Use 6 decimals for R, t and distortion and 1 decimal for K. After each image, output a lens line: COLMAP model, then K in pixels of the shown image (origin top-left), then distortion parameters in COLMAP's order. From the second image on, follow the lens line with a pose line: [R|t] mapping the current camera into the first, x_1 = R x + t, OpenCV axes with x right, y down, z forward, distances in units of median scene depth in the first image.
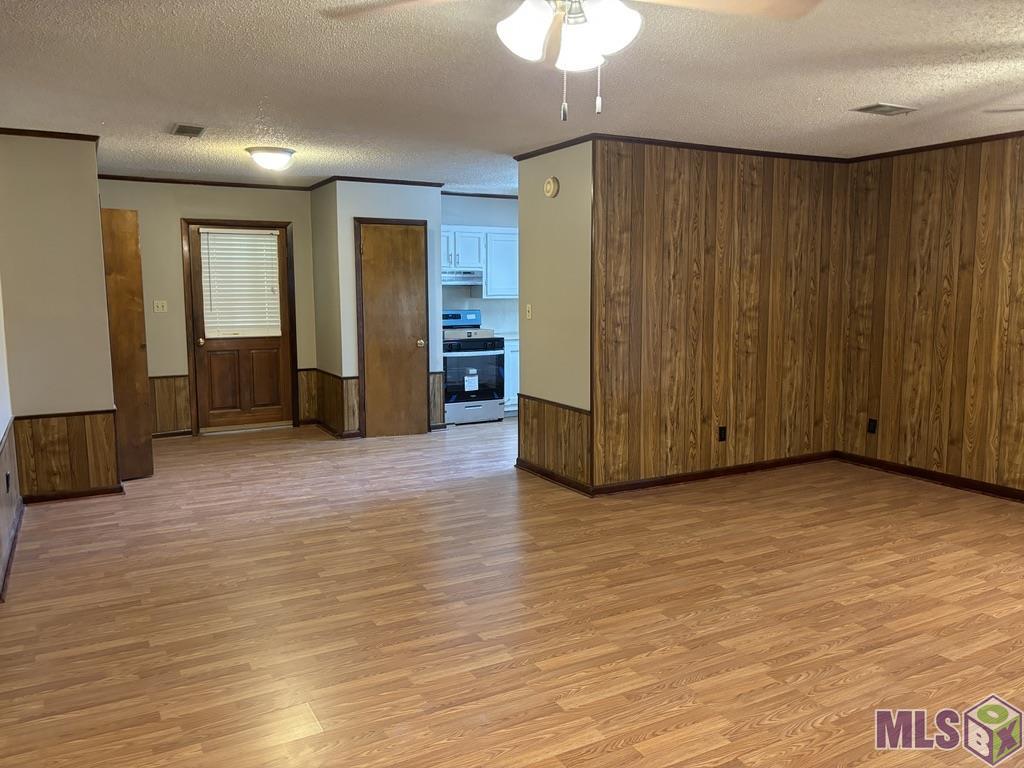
lens RADIAL K [[778.5, 0, 504.4], [0, 778.5, 384.4], [0, 0, 1]] dist [0.048816, -0.049902]
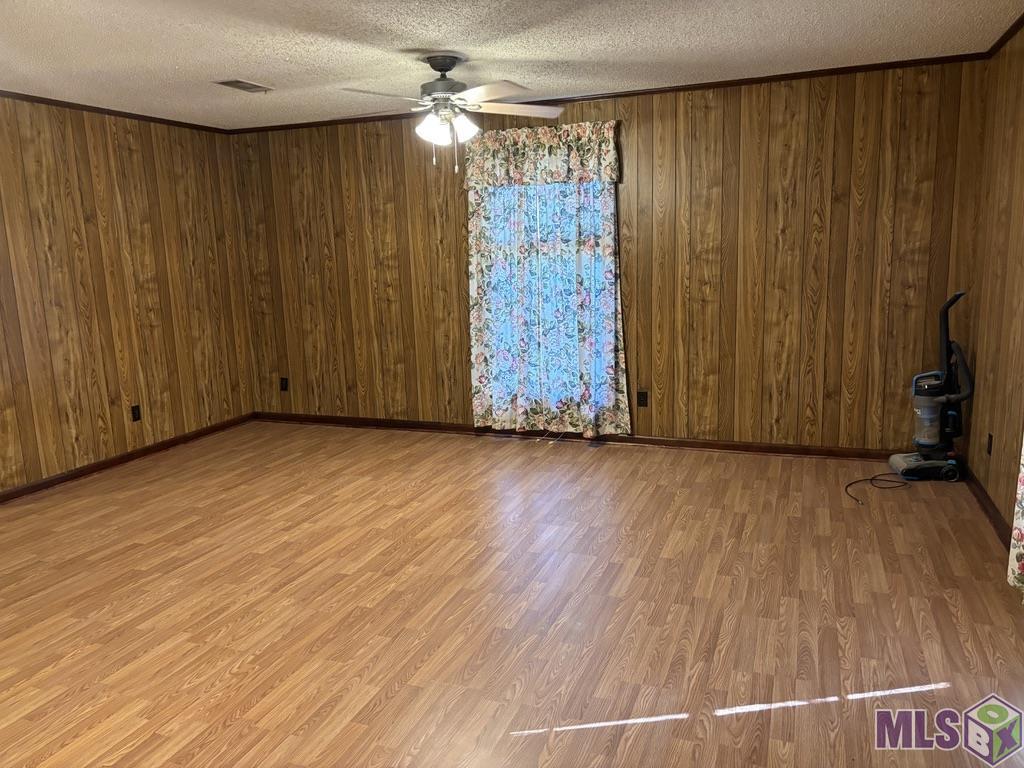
lens RADIAL K [[778.5, 0, 504.4], [0, 778.5, 384.4], [0, 0, 1]] dist [0.048816, -0.049902]
pose [[0.765134, -0.133680, 0.629841, 0.026451], [0.108661, 0.990988, 0.078329, 0.002429], [-0.634636, 0.008507, 0.772765, -0.024802]]
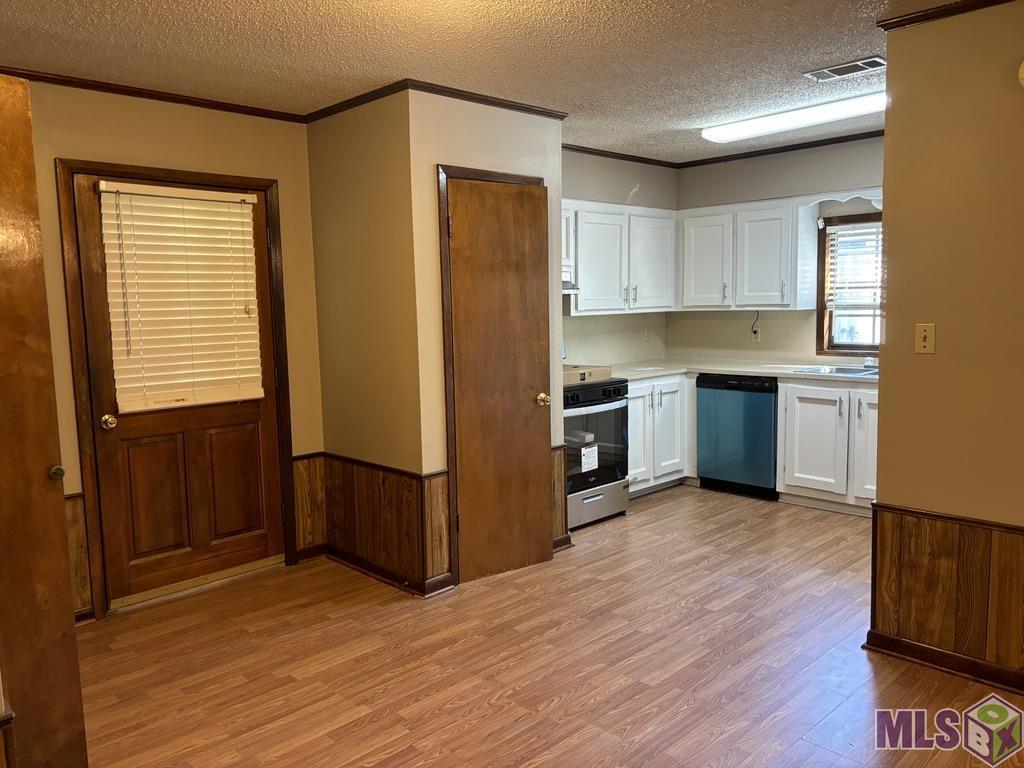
lens RADIAL K [[778.5, 0, 504.4], [0, 778.5, 384.4], [0, 0, 1]] dist [0.048816, -0.049902]
pose [[0.964260, -0.047429, 0.260679, -0.427012], [0.052640, 0.998528, -0.013043, -0.088717], [-0.259676, 0.026299, 0.965338, 0.727471]]
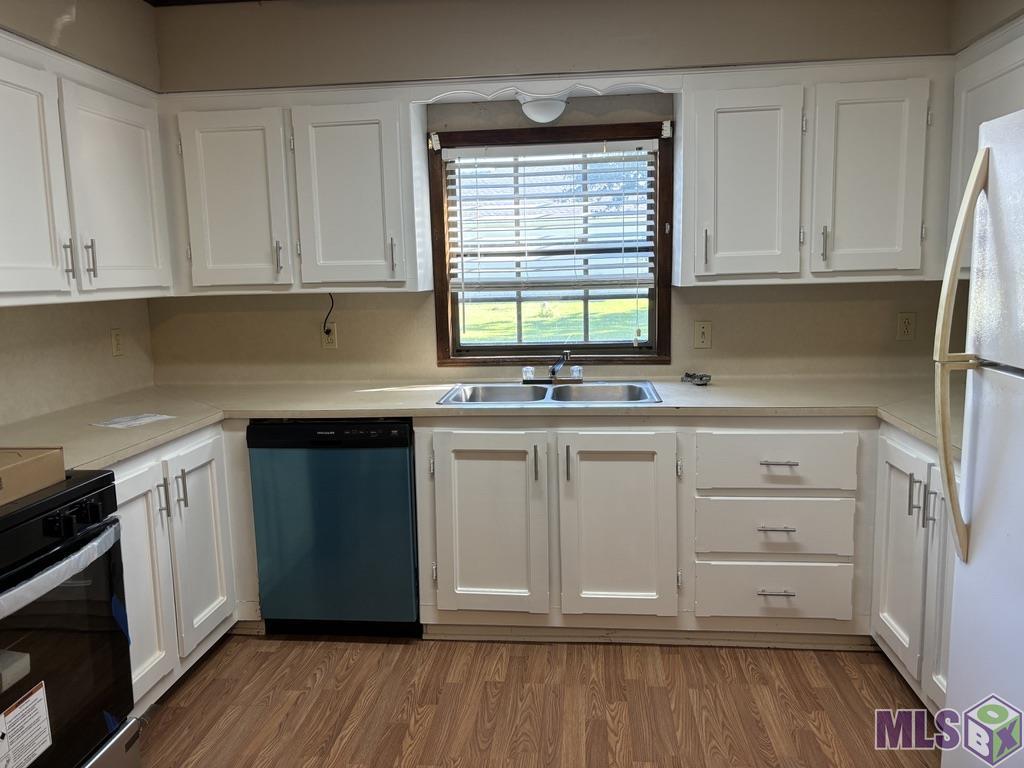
lens RADIAL K [[778.5, 0, 504.4], [0, 778.5, 384.4], [0, 0, 1]] dist [0.048816, -0.049902]
pose [[0.562466, -0.126881, 0.817027, -0.209276], [0.126148, 0.989756, 0.066861, -0.146545], [-0.817141, 0.065459, 0.572709, 1.287596]]
